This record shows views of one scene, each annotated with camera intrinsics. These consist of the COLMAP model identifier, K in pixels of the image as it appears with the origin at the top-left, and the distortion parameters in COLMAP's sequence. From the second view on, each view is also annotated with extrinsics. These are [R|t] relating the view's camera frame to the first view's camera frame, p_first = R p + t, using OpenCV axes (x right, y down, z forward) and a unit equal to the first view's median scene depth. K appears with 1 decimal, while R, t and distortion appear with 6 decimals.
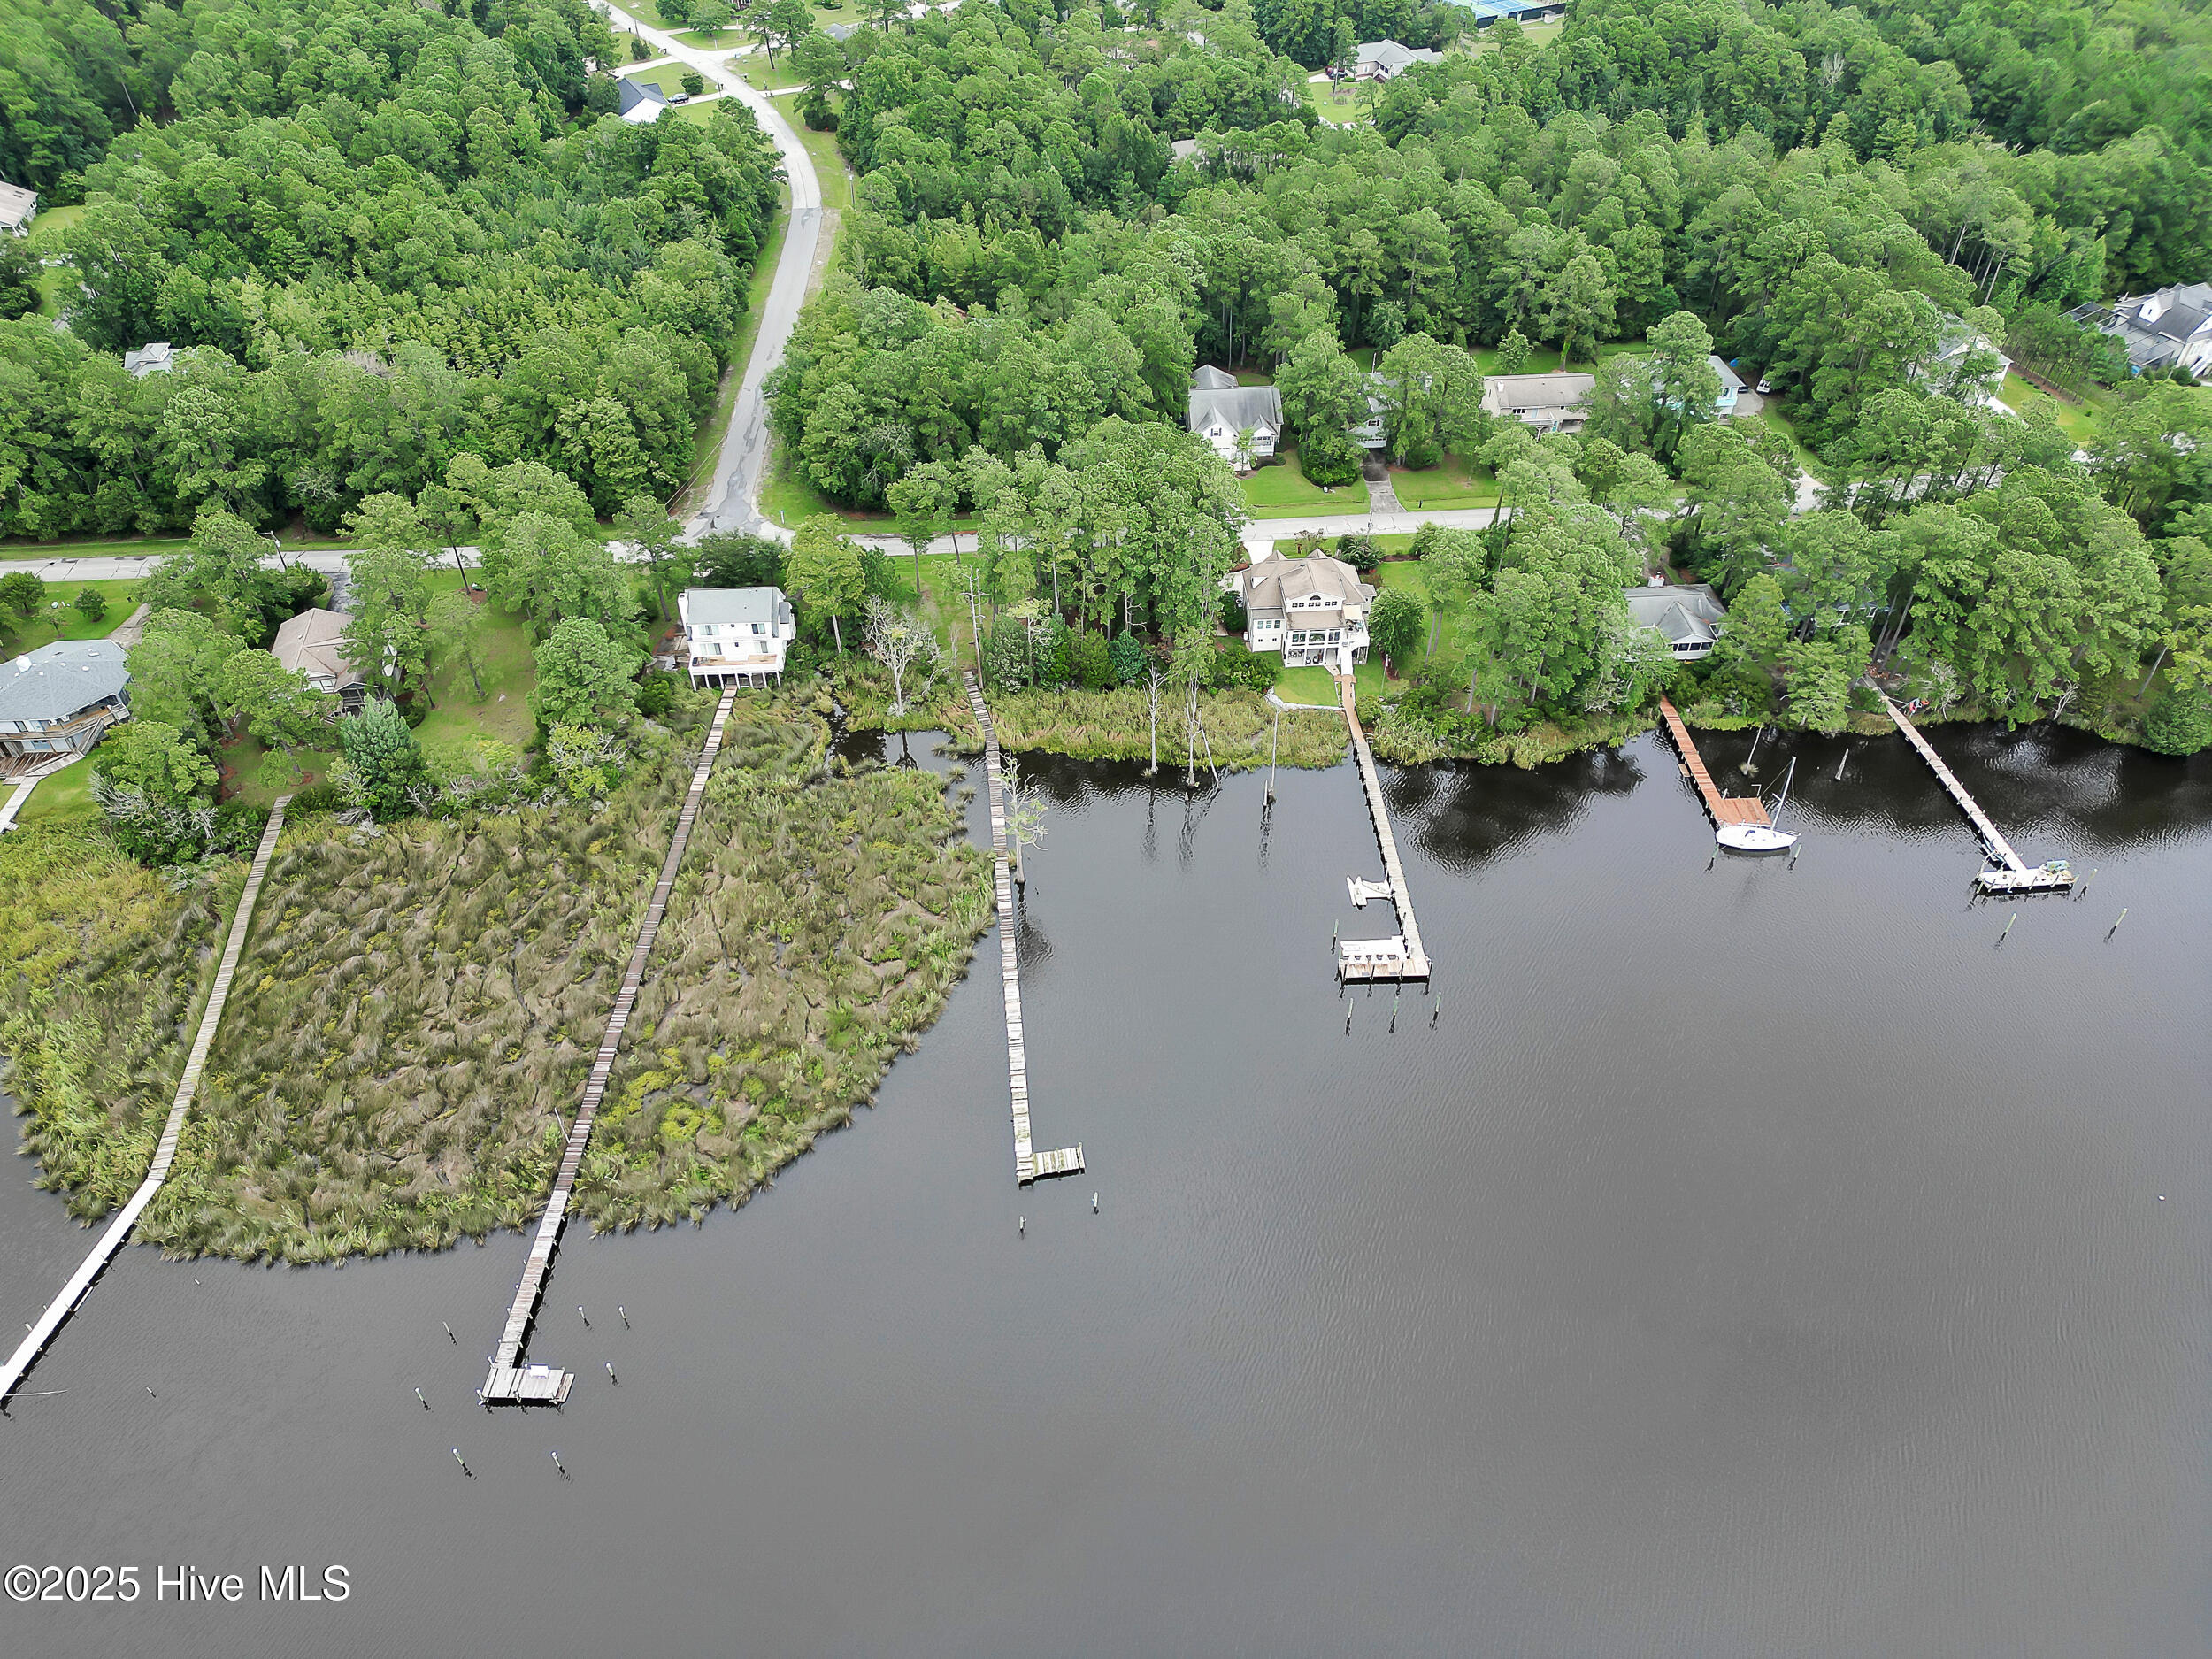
lens RADIAL K [[1552.1, 0, 1082.4], [0, 1552.1, 824.9], [0, 0, 1]] dist [0.039108, -0.039068]
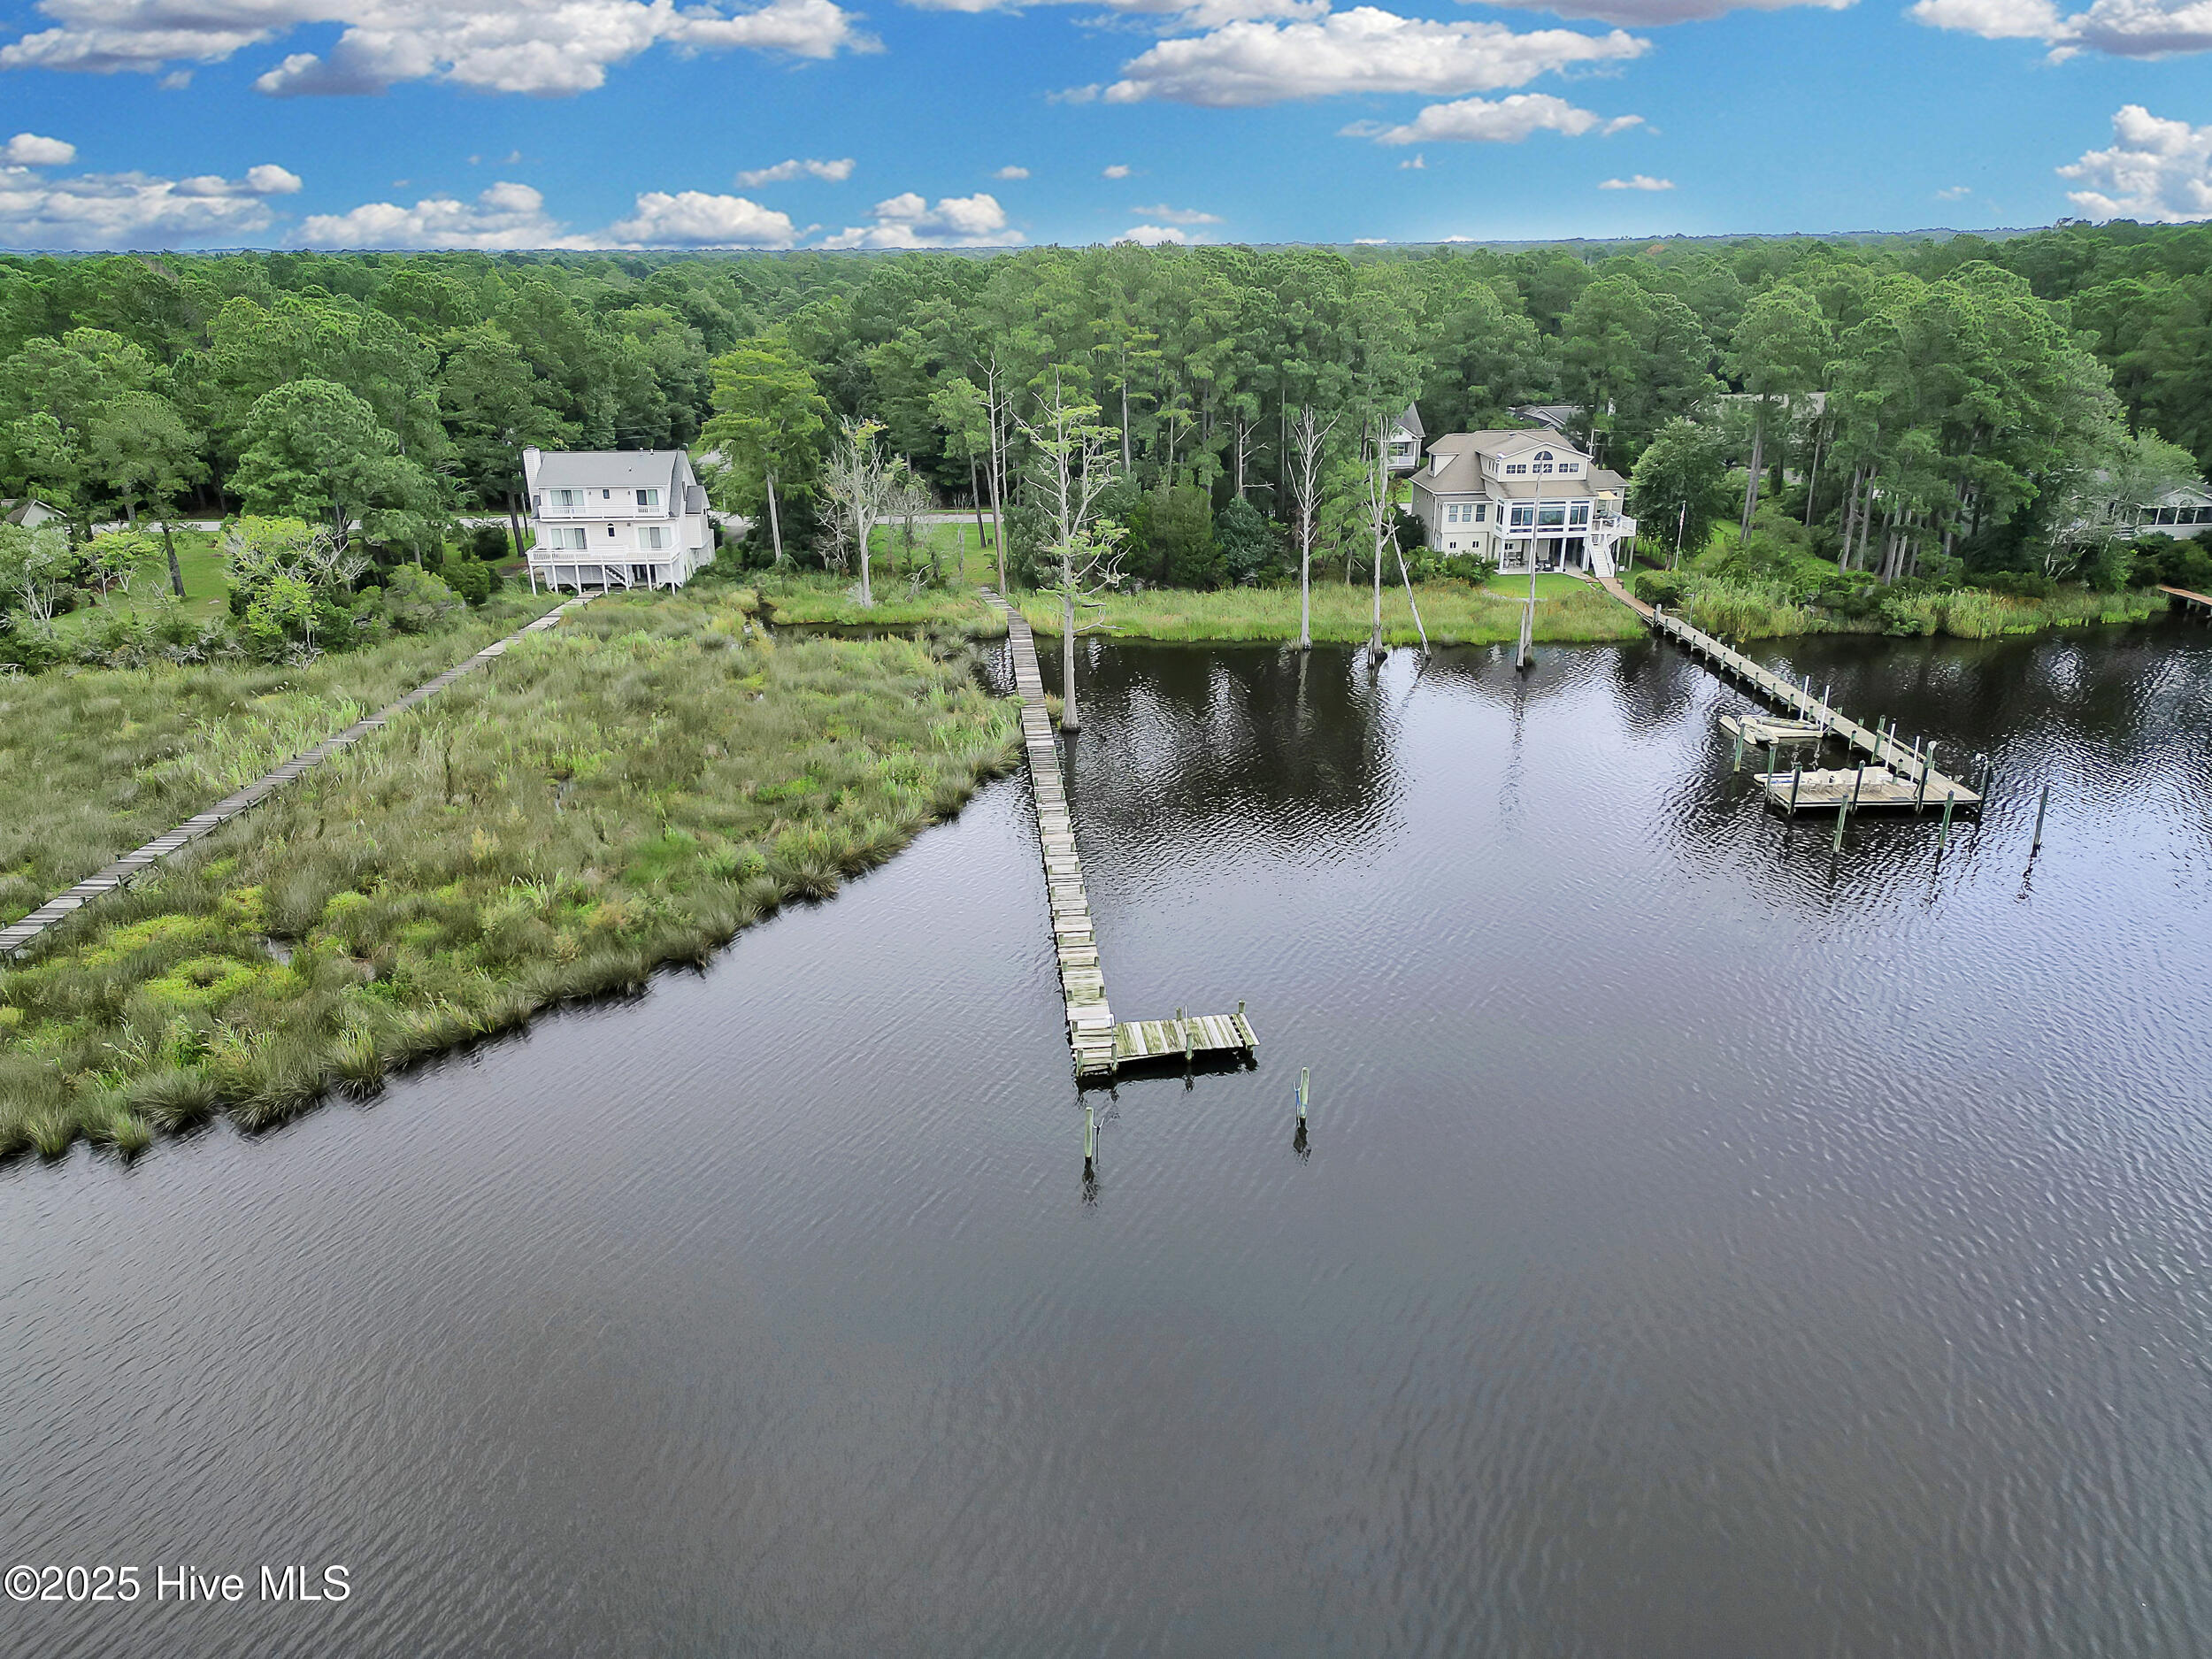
lens RADIAL K [[1552.1, 0, 1082.4], [0, 1552.1, 824.9], [0, 0, 1]] dist [0.039108, -0.039068]
pose [[0.999883, 0.003005, -0.015010, -0.024703], [-0.008353, 0.928811, -0.370460, 0.222104], [0.012829, 0.370542, 0.928727, 0.469243]]
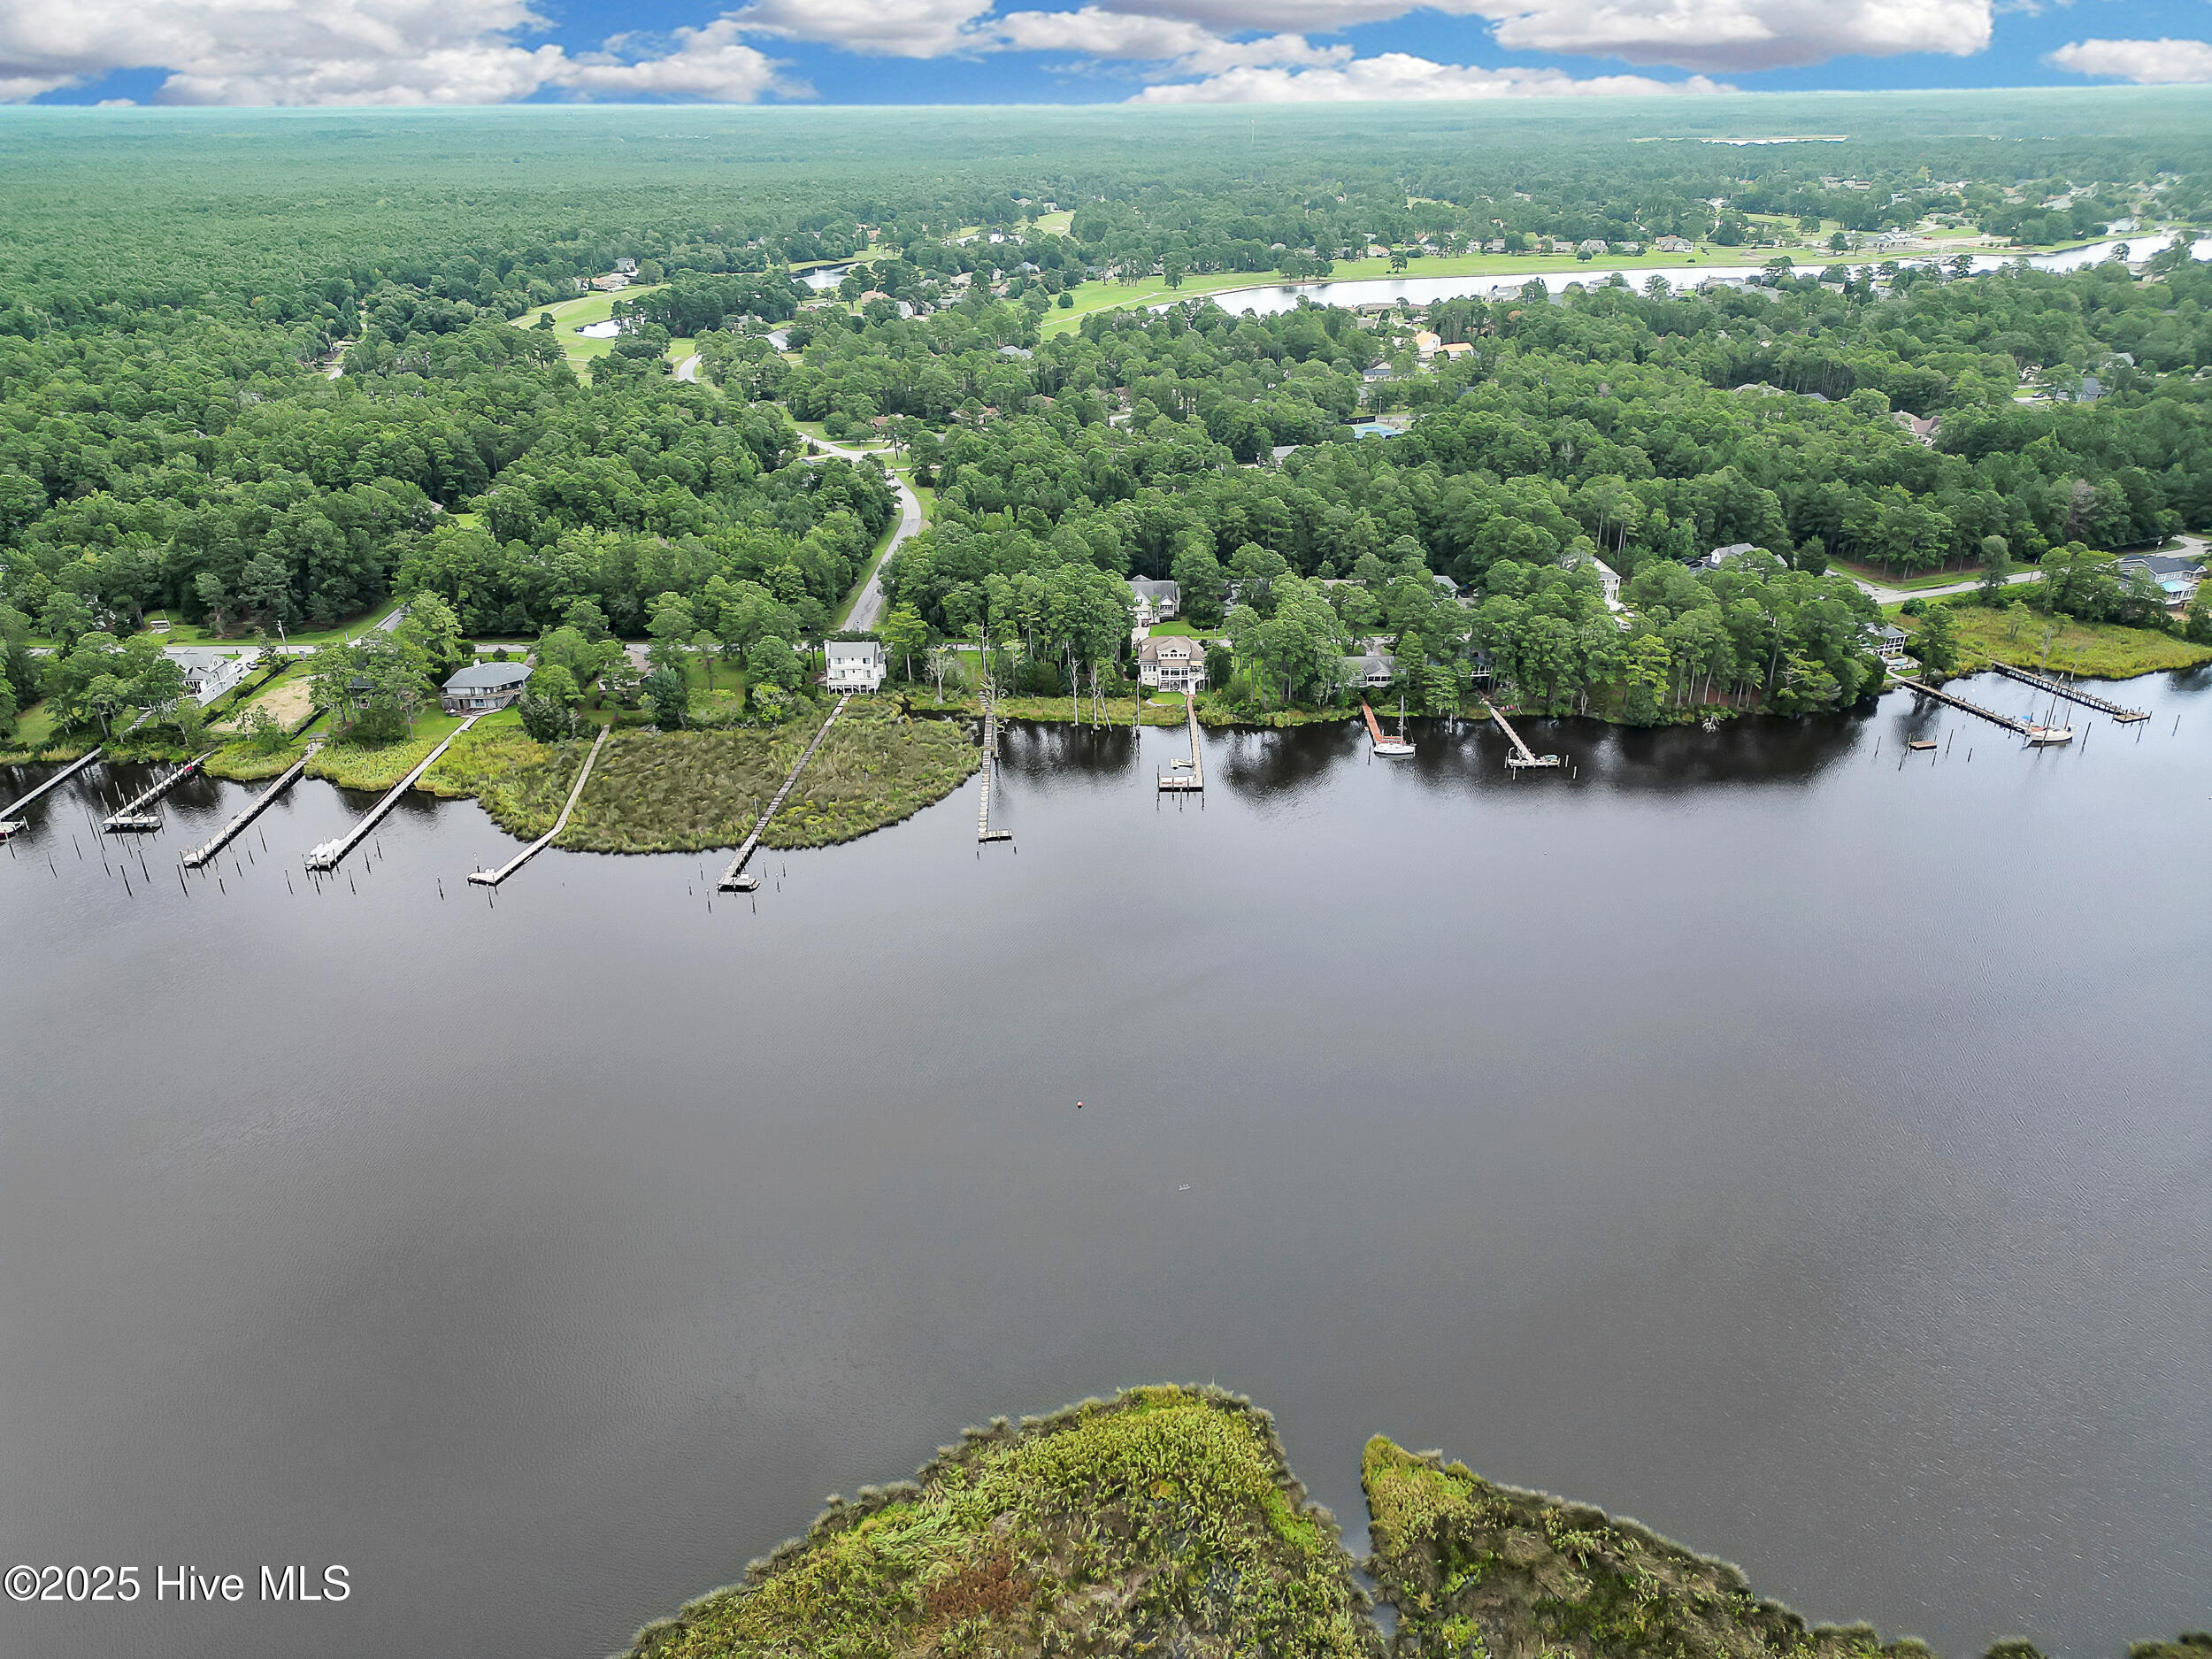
lens RADIAL K [[1552.1, 0, 1082.4], [0, 1552.1, 824.9], [0, 0, 1]] dist [0.039108, -0.039068]
pose [[0.998161, 0.023883, -0.055721, 0.148175], [-0.039144, 0.955753, -0.291556, 0.571261], [0.046292, 0.293201, 0.954930, -0.661080]]
